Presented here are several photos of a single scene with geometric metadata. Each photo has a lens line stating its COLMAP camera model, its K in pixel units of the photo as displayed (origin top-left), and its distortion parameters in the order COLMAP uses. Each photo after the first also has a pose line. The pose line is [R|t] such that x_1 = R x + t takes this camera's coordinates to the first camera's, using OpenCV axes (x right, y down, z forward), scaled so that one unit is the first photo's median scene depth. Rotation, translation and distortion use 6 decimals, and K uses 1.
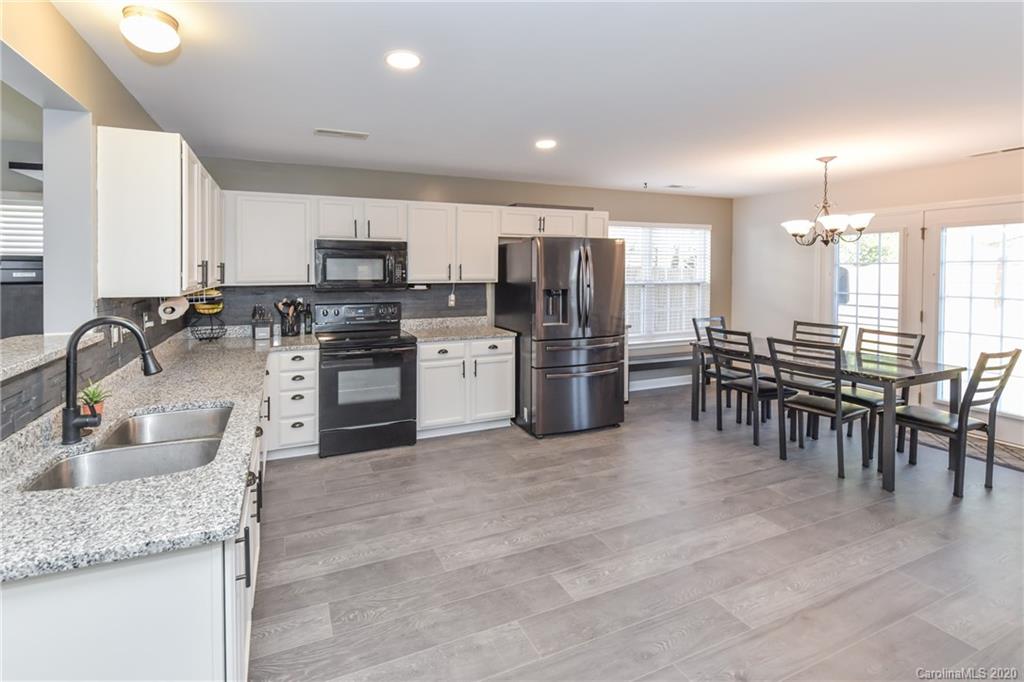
lens RADIAL K [[421.0, 0, 404.0], [0, 421.0, 270.5], [0, 0, 1]] dist [-0.000742, -0.000220]
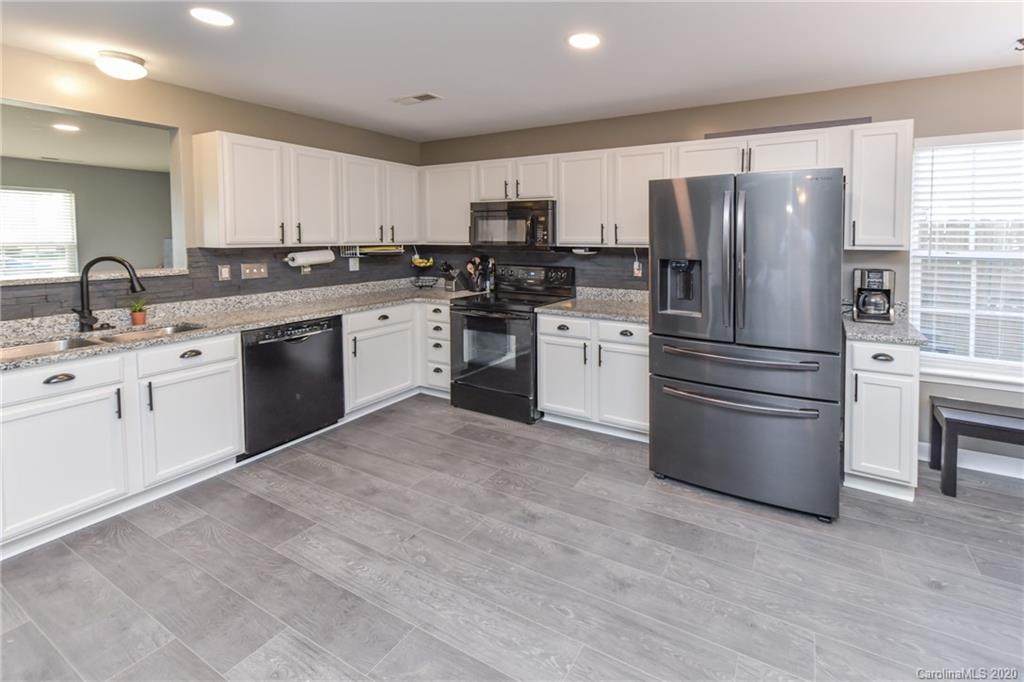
lens RADIAL K [[375.4, 0, 497.0], [0, 375.4, 240.4], [0, 0, 1]] dist [0.001893, -0.000116]
pose [[0.734880, 0.013107, -0.678071, 0.507399], [-0.000861, 0.999830, 0.018393, 0.004045], [0.678197, -0.012933, 0.734767, 0.359527]]
